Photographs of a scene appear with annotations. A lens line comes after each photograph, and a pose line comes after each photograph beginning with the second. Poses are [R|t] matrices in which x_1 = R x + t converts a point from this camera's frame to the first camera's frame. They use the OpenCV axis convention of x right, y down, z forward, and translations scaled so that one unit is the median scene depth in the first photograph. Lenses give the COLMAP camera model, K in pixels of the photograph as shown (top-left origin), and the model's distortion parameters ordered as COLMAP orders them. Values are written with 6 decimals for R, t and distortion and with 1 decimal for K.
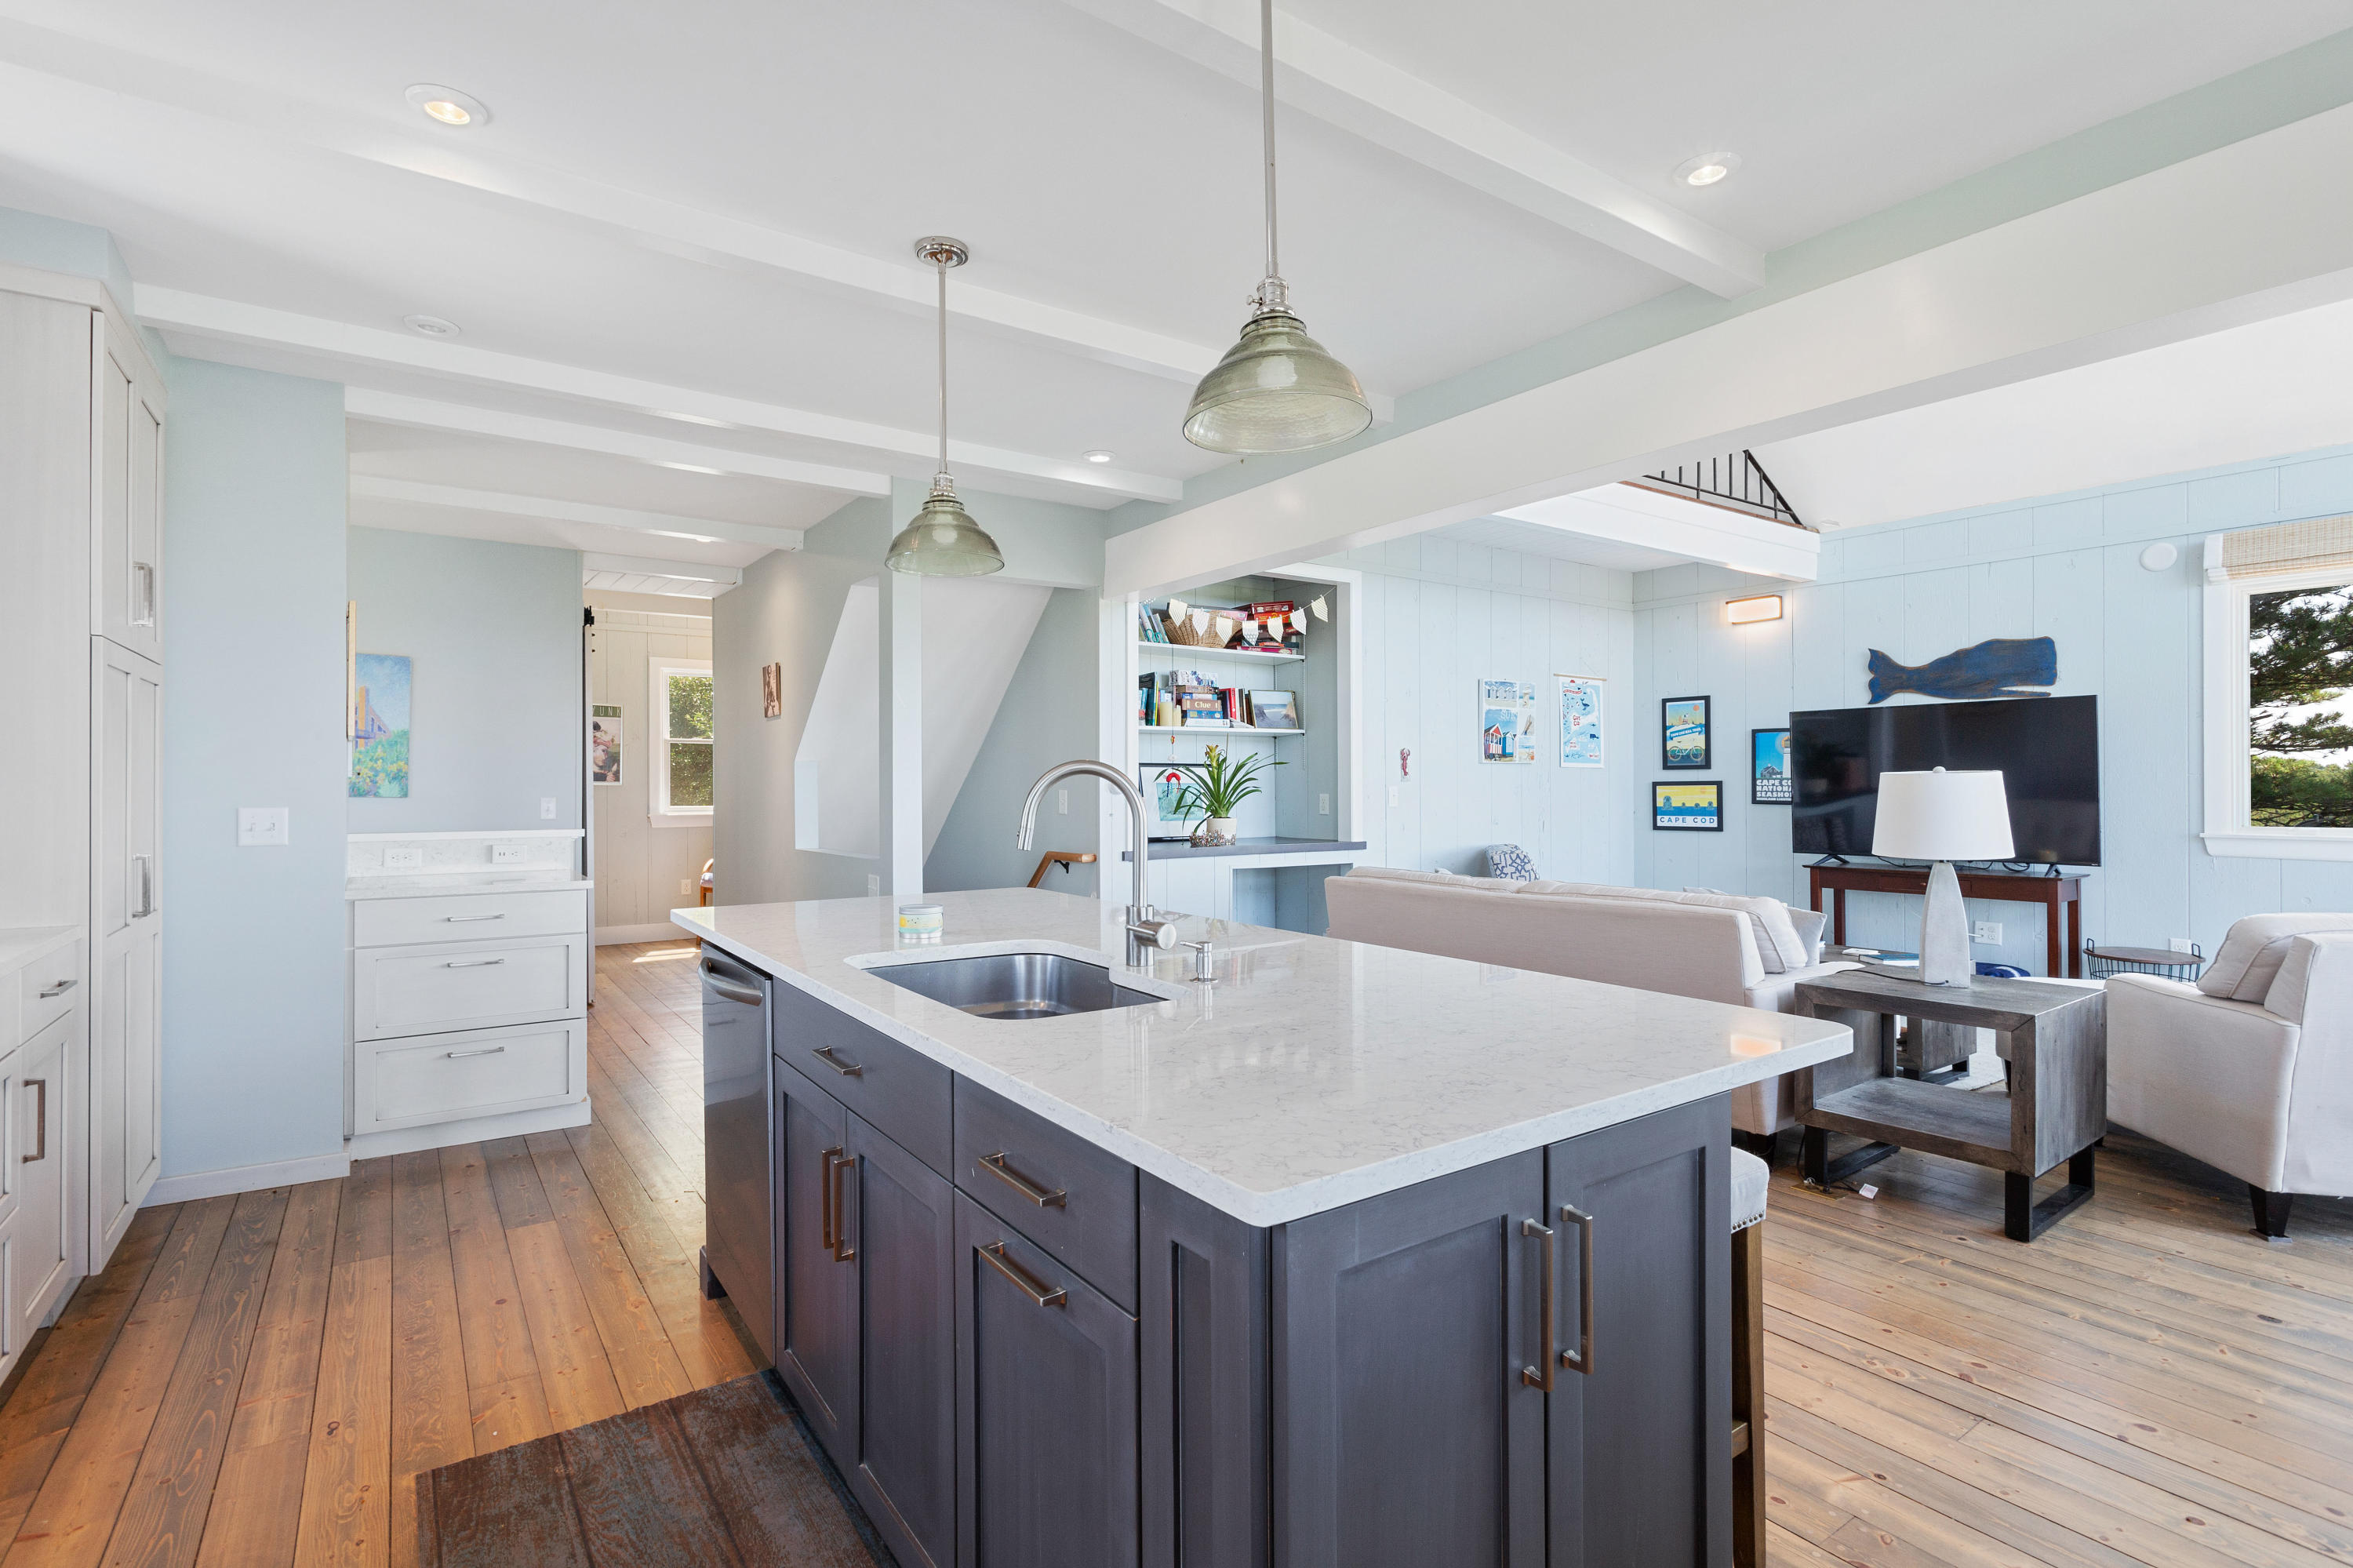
lens RADIAL K [[1123.6, 0, 1168.1], [0, 1123.6, 786.2], [0, 0, 1]] dist [-0.002758, -0.000067]
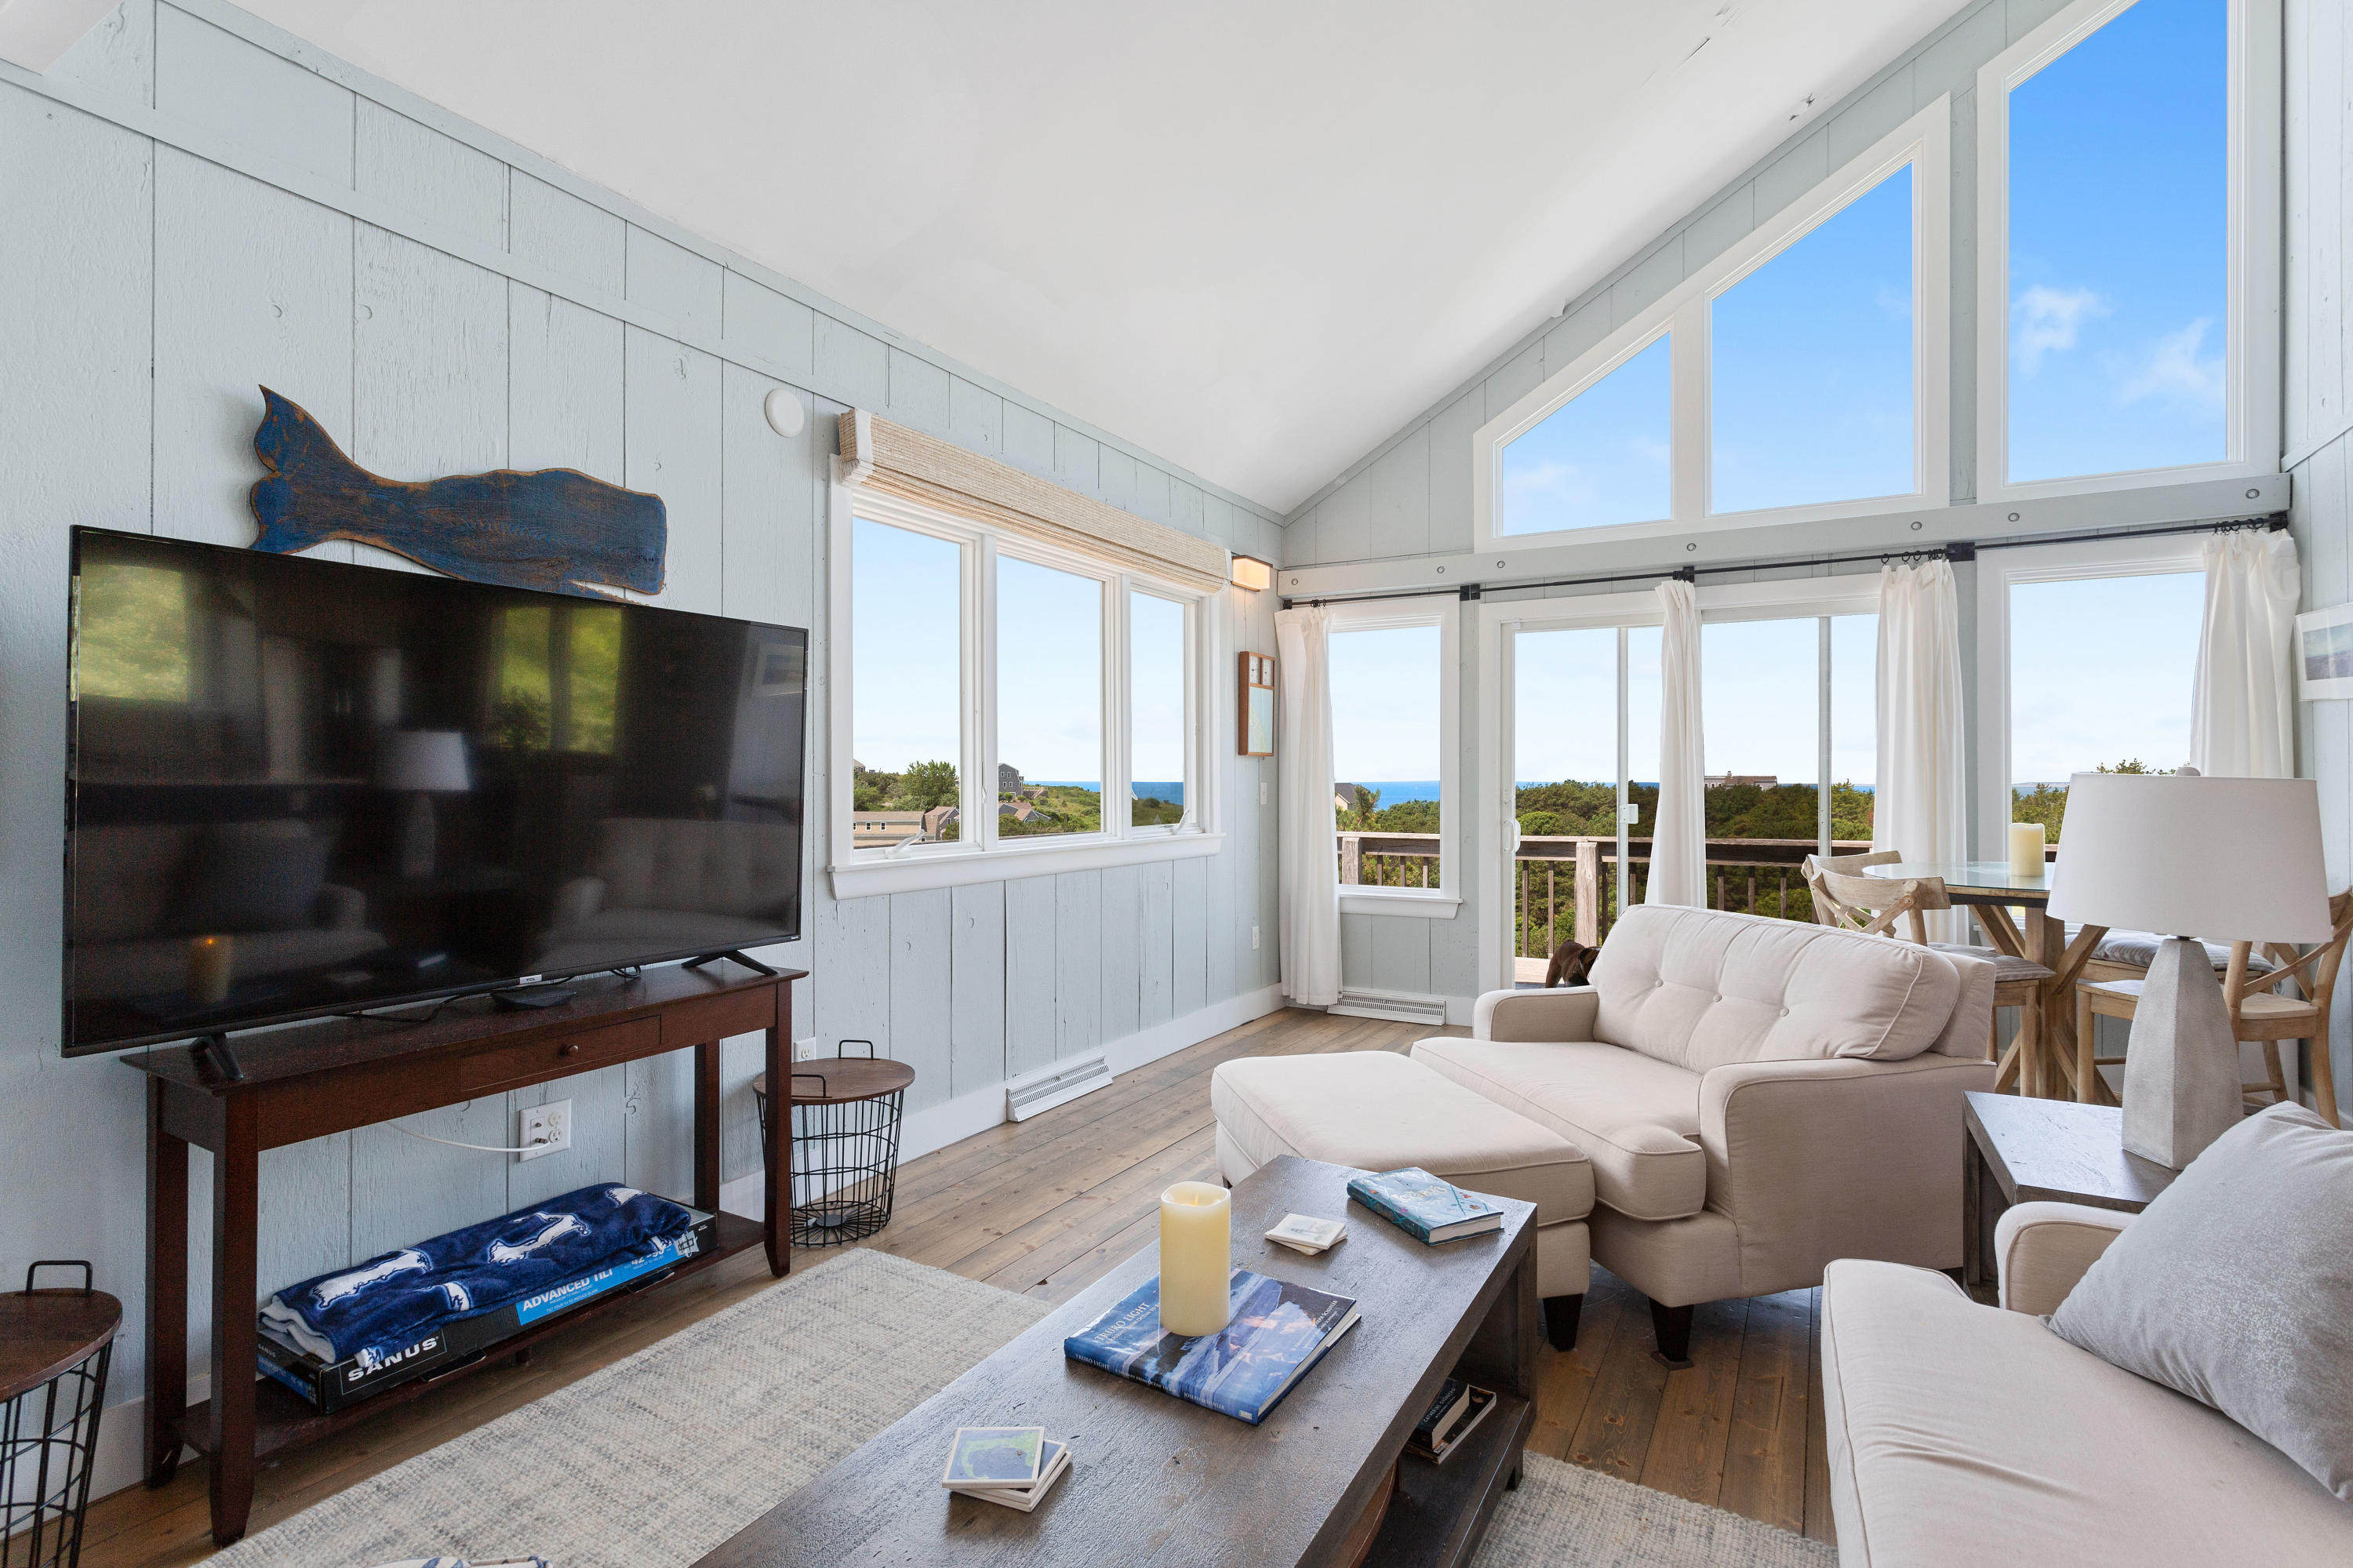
lens RADIAL K [[1112.2, 0, 1170.1], [0, 1112.2, 771.7], [0, 0, 1]] dist [-0.003066, -0.000167]
pose [[-0.419143, 0.005148, 0.907906, 0.227182], [0.000606, 0.999985, -0.005390, -0.007236], [-0.907920, -0.001709, -0.419140, 0.949962]]
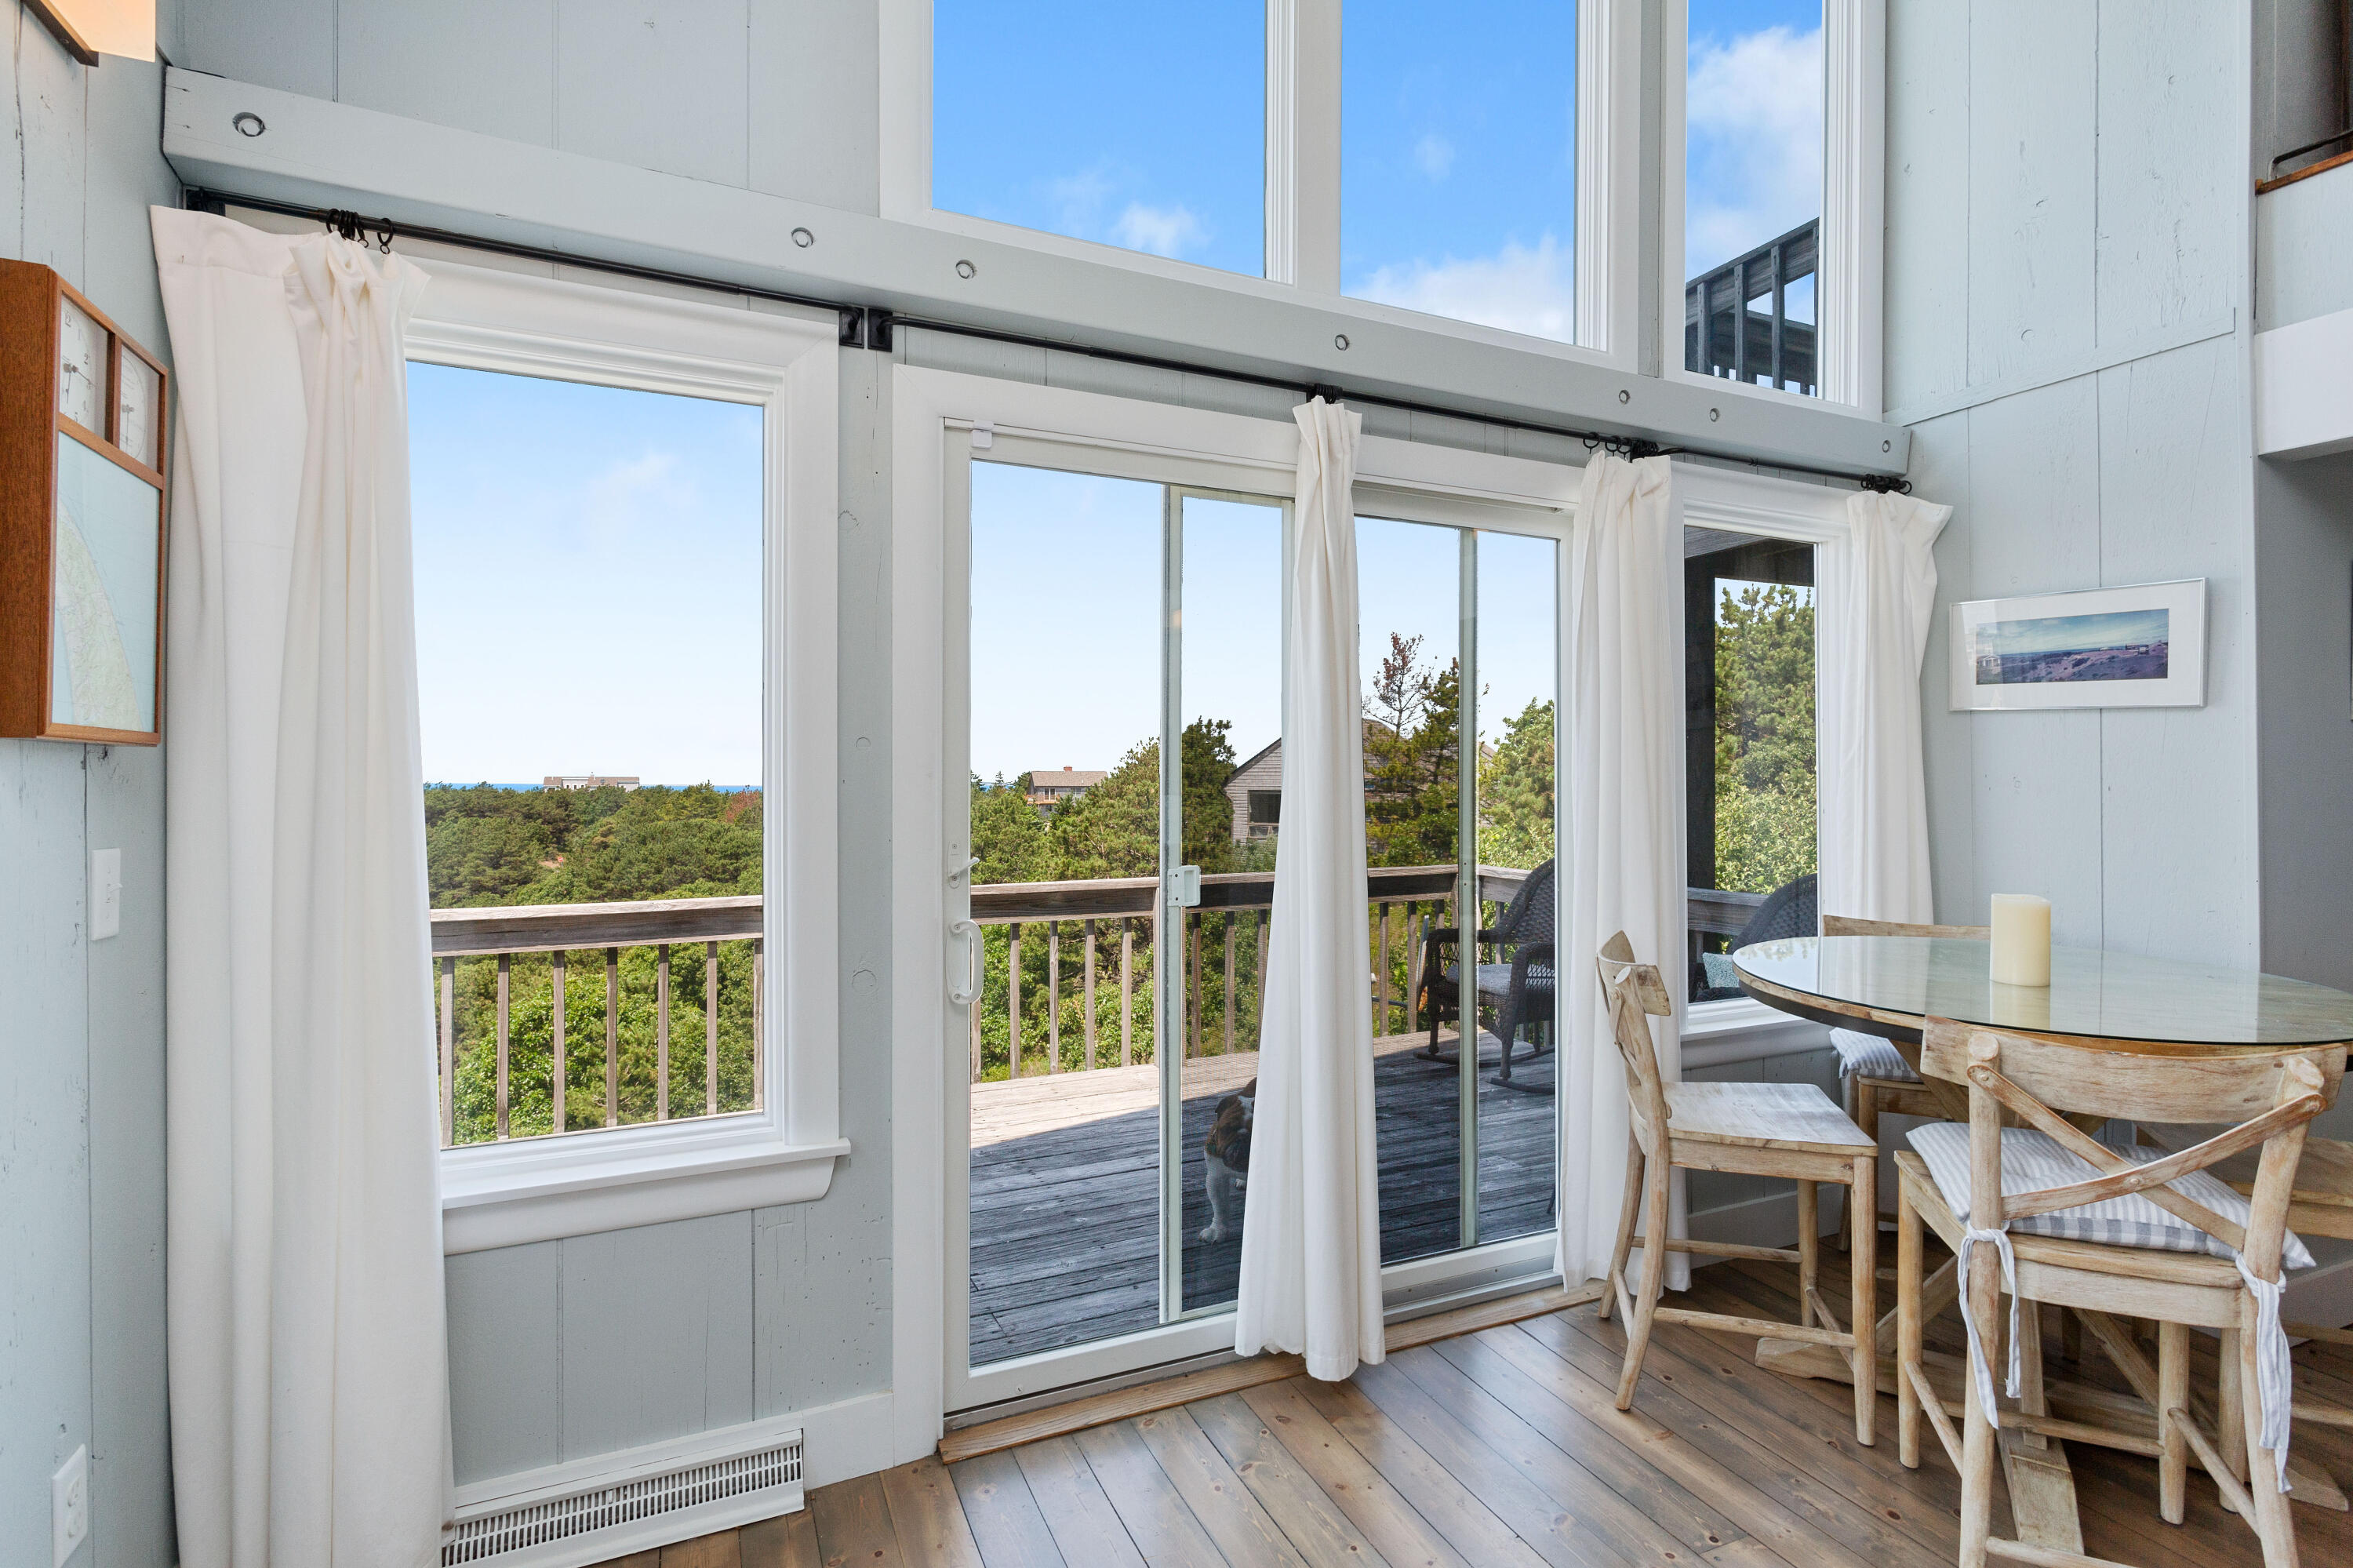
lens RADIAL K [[1115.8, 0, 1191.3], [0, 1115.8, 791.1], [0, 0, 1]] dist [-0.013588, 0.000096]
pose [[-0.985115, -0.001496, 0.171888, 0.235839], [0.000570, 0.999928, 0.011967, -0.007407], [-0.171894, 0.011887, -0.985044, 0.945671]]
